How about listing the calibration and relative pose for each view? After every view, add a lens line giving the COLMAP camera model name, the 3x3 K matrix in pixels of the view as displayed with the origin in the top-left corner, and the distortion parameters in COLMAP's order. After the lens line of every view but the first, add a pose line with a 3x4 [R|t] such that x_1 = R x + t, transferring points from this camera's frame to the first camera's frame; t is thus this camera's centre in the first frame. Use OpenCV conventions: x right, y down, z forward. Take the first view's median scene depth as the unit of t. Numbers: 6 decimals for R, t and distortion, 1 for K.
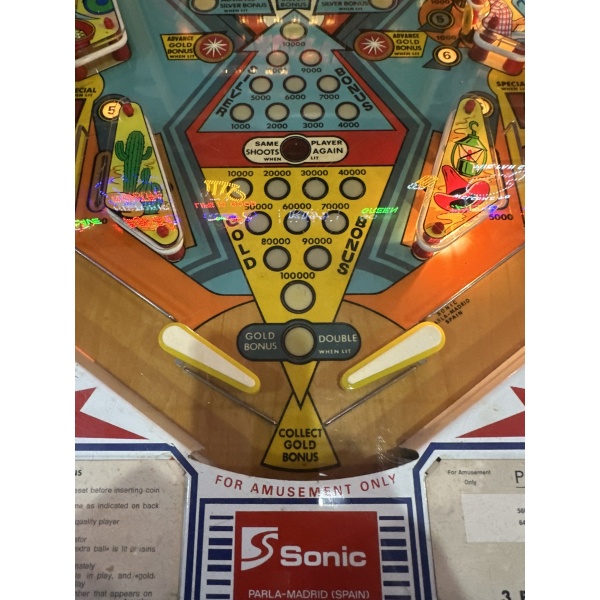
lens RADIAL K [[448.0, 0, 292.5], [0, 448.0, 284.0], [0, 0, 1]] dist [0.007020, 0.000778]
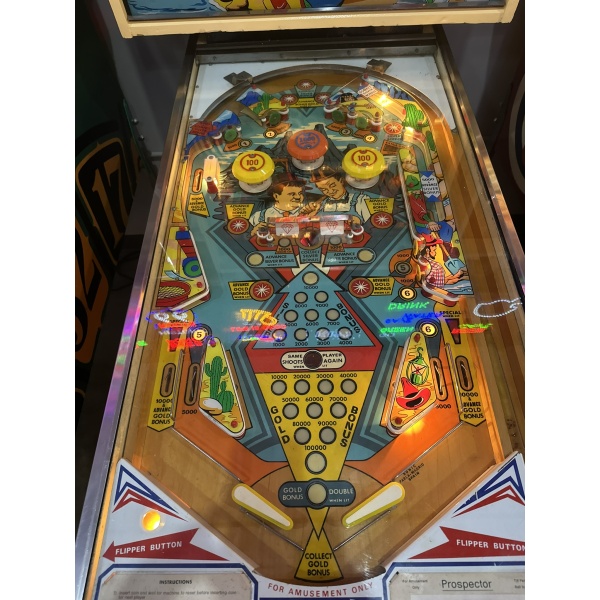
lens RADIAL K [[431.9, 0, 300.0], [0, 431.9, 300.0], [0, 0, 1]] dist [0.047337, -0.074372]
pose [[0.998658, -0.026102, -0.044733, 0.039235], [0.016487, 0.979004, -0.203176, -0.218825], [0.049097, 0.202165, 0.978120, -0.623030]]
